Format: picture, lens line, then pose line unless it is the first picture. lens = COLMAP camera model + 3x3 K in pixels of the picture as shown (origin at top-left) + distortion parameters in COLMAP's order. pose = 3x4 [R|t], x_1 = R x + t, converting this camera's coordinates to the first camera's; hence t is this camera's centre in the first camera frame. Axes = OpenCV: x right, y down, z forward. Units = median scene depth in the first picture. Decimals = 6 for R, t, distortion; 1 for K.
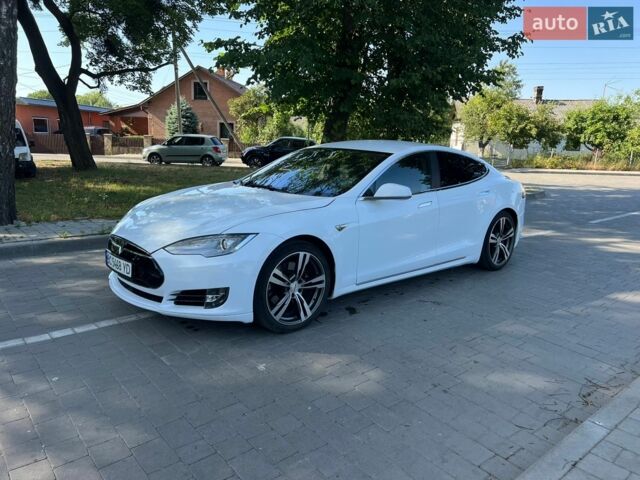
lens RADIAL K [[445.6, 0, 320.1], [0, 445.6, 235.7], [0, 0, 1]] dist [0.046877, -0.044505]
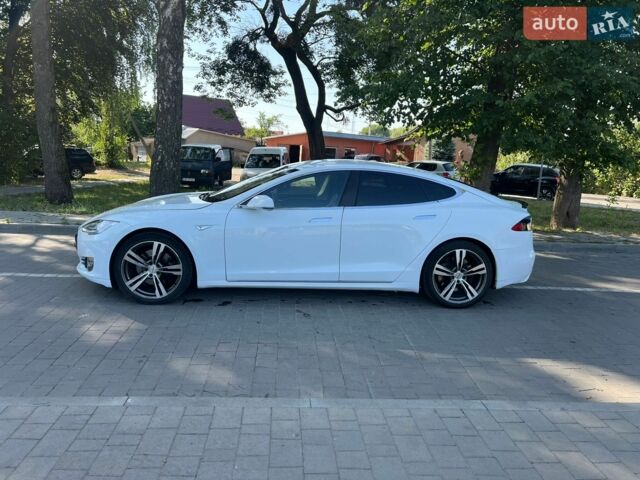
lens RADIAL K [[446.9, 0, 320.0], [0, 446.9, 240.0], [0, 0, 1]] dist [0.052007, -0.049775]
pose [[0.825196, 0.107592, -0.554505, 0.607374], [-0.135277, 0.990766, -0.009073, -0.011544], [0.548409, 0.082499, 0.832131, 0.113187]]
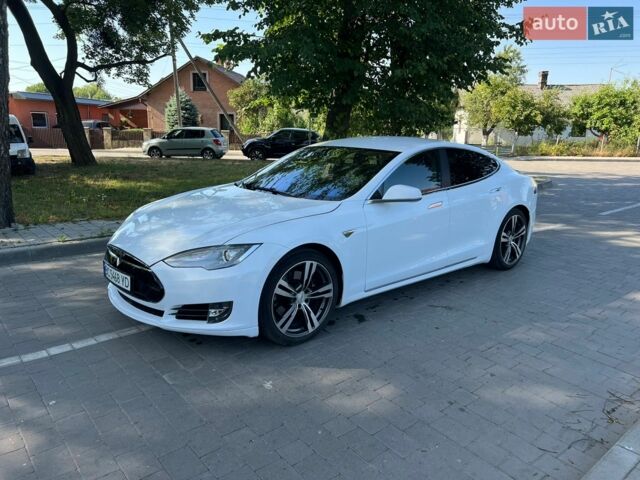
lens RADIAL K [[446.9, 0, 320.0], [0, 446.9, 240.0], [0, 0, 1]] dist [0.052007, -0.049775]
pose [[0.999879, -0.014089, -0.006591, -0.004999], [0.014282, 0.999444, 0.030128, -0.021382], [0.006162, -0.030218, 0.999524, 0.026320]]
